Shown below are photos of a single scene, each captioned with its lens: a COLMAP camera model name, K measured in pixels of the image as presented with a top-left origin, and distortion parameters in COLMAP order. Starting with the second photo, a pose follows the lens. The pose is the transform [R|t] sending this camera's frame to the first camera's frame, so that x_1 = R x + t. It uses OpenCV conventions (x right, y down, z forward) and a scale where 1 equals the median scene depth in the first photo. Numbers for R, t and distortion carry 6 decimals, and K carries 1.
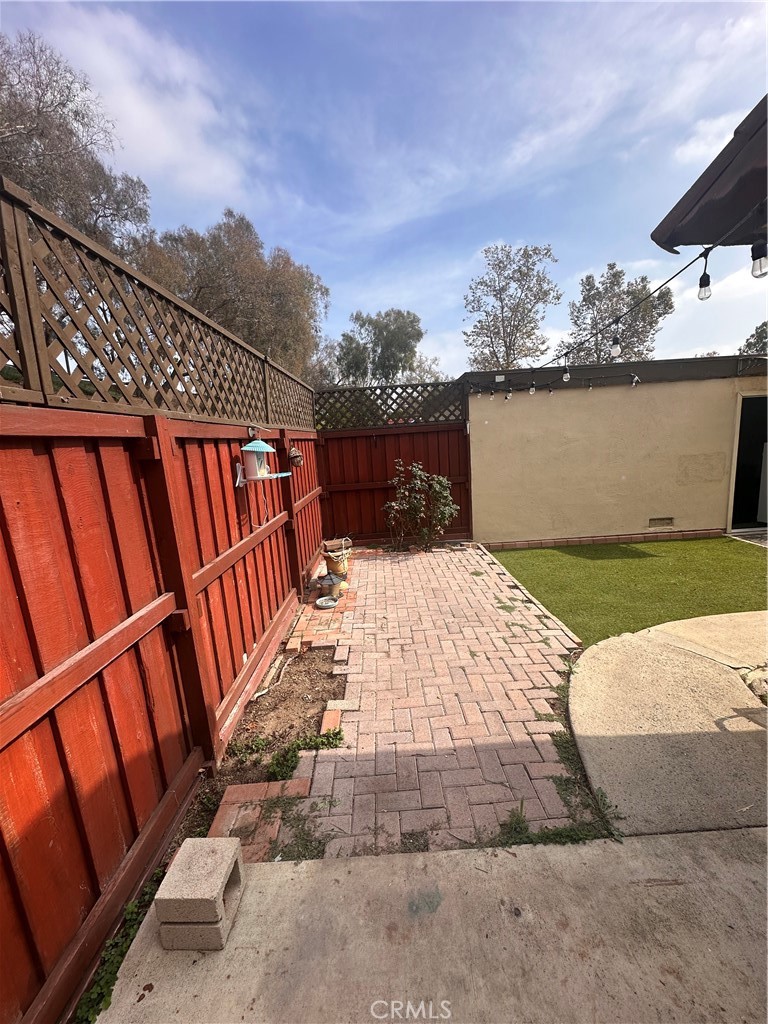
lens RADIAL K [[410.4, 0, 380.9], [0, 410.4, 517.3], [0, 0, 1]] dist [-0.005817, 0.001007]
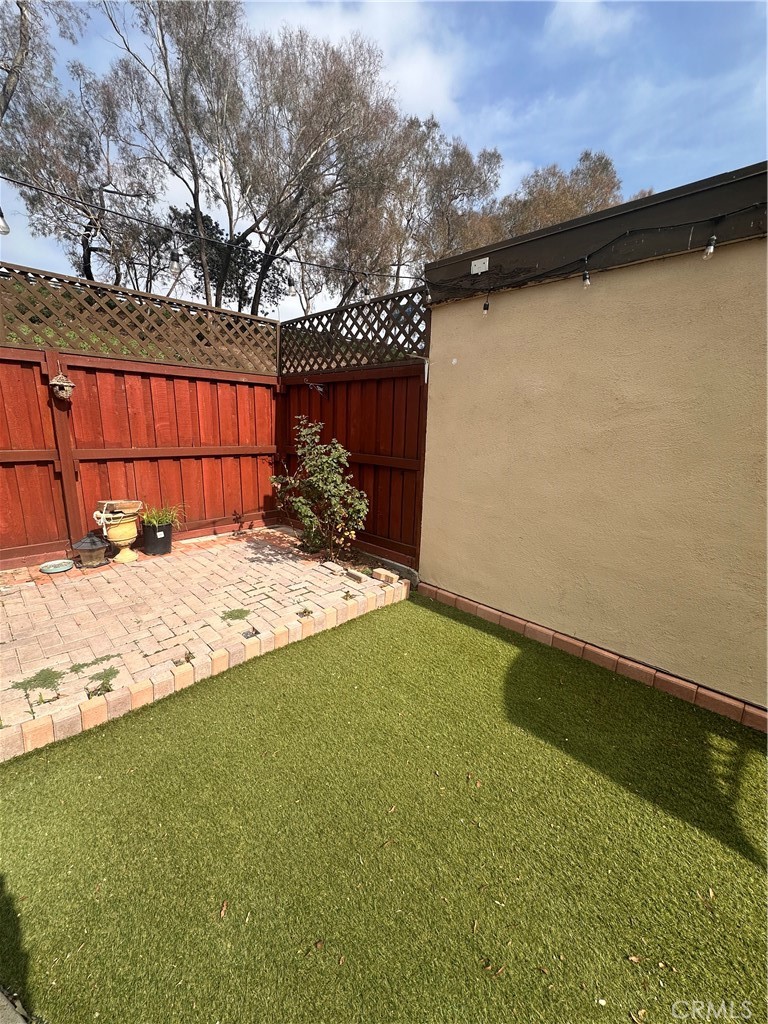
lens RADIAL K [[410.4, 0, 384.1], [0, 410.4, 515.1], [0, 0, 1]] dist [-0.005817, 0.001007]
pose [[0.706601, 0.238584, -0.666178, 0.585485], [-0.206367, 0.970000, 0.128504, -0.092096], [0.676851, 0.046676, 0.734639, 0.572071]]
